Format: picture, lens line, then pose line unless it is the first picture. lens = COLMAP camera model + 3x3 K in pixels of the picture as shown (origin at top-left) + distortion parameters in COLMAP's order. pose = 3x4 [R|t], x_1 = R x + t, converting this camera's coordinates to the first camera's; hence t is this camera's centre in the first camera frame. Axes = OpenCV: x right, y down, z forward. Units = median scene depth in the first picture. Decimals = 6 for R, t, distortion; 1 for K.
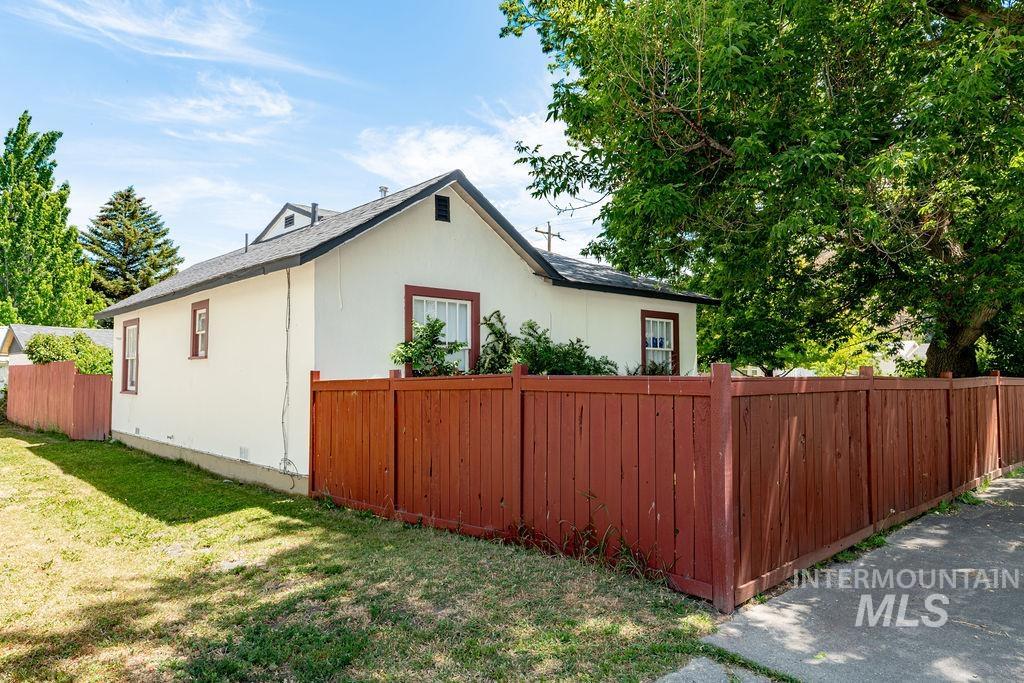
lens RADIAL K [[685.0, 0, 515.7], [0, 685.0, 344.1], [0, 0, 1]] dist [0.004351, 0.001249]
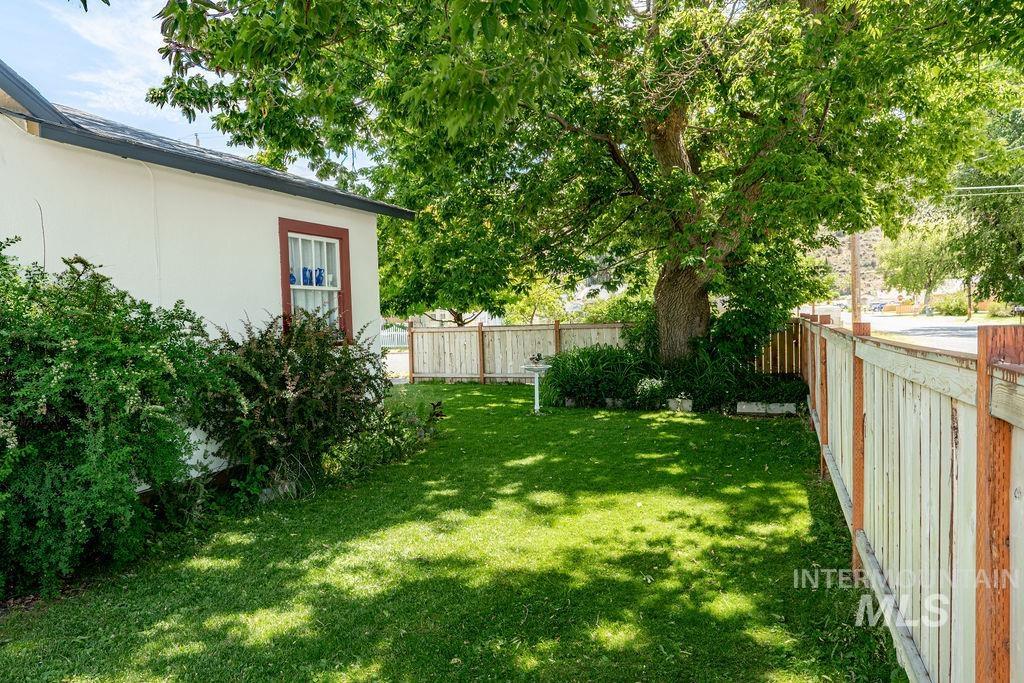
lens RADIAL K [[685.0, 0, 512.1], [0, 685.0, 342.8], [0, 0, 1]] dist [0.004351, 0.001249]
pose [[0.902650, -0.039095, 0.428596, 0.106692], [0.004597, 0.996685, 0.081233, 0.007133], [-0.430351, -0.071354, 0.899837, 0.391663]]
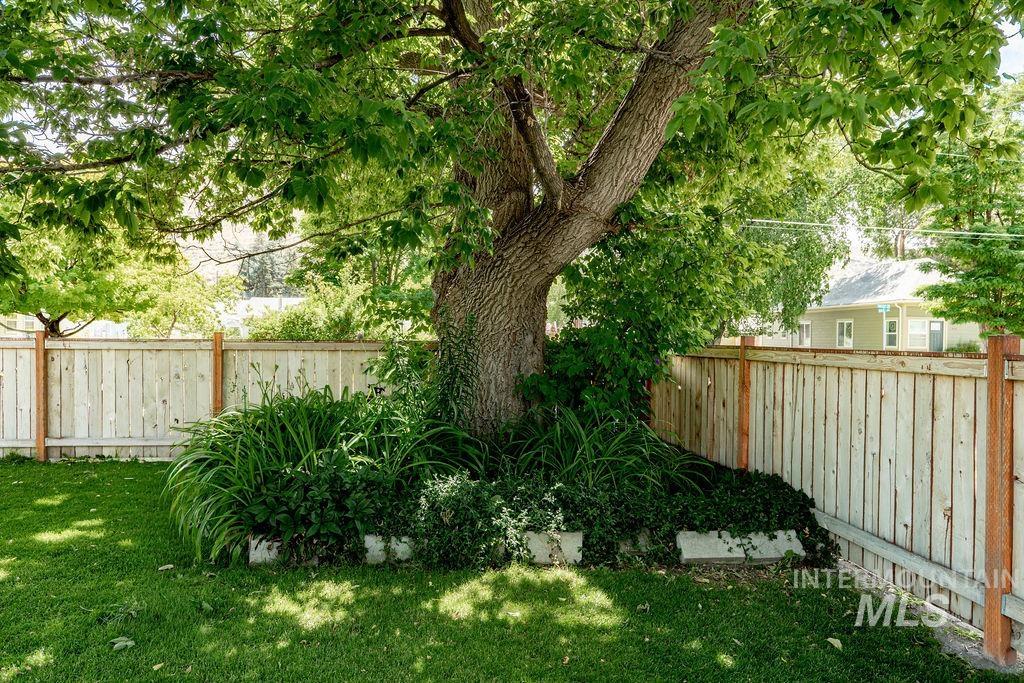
lens RADIAL K [[685.0, 0, 510.5], [0, 685.0, 346.6], [0, 0, 1]] dist [0.004351, 0.001249]
pose [[0.596583, -0.001749, 0.802550, 0.328859], [-0.053375, 0.997697, 0.041851, 0.034955], [-0.800775, -0.067804, 0.595116, 0.811818]]
